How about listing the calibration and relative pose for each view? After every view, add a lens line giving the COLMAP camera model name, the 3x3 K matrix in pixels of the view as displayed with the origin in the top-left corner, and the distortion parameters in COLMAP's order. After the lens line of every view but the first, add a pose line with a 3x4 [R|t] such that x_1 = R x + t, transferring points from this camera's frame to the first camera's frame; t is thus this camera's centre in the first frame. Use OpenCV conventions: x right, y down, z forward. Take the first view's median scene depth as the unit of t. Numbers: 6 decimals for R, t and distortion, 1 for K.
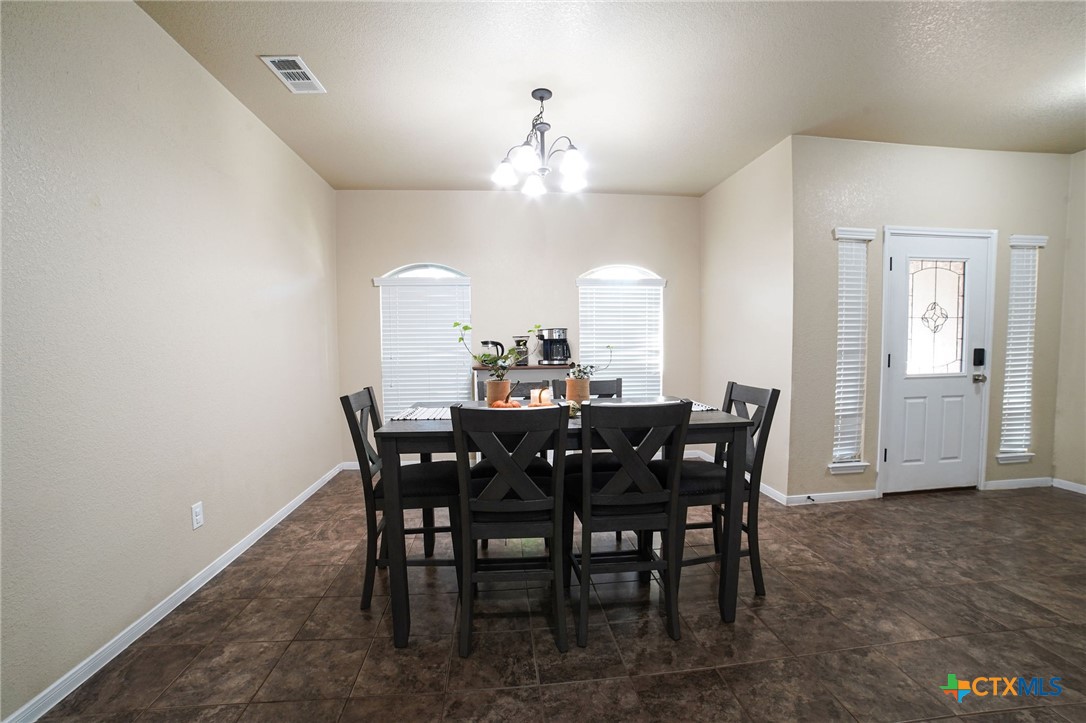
lens RADIAL K [[453.7, 0, 545.0], [0, 453.7, 368.0], [0, 0, 1]] dist [-0.097972, 0.031278]
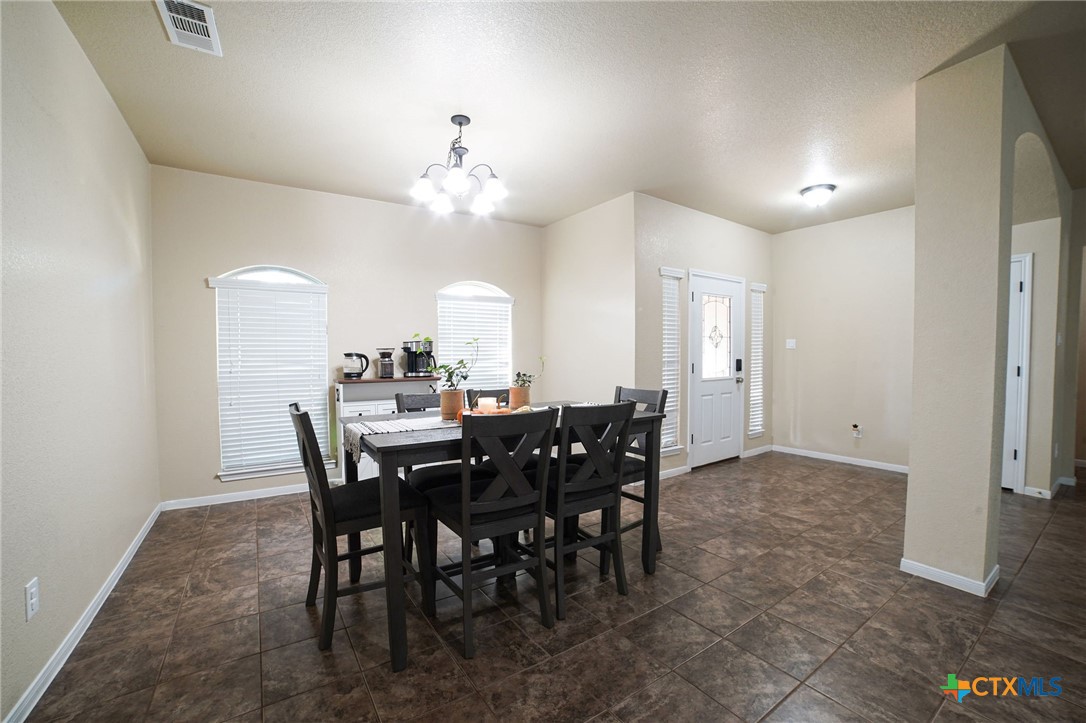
lens RADIAL K [[445.4, 0, 546.7], [0, 445.4, 367.6], [0, 0, 1]] dist [-0.111787, 0.038272]
pose [[0.880878, -0.008793, 0.473263, -0.249790], [0.023000, 0.999442, -0.024241, 0.003371], [-0.472785, 0.032238, 0.880588, 0.005110]]
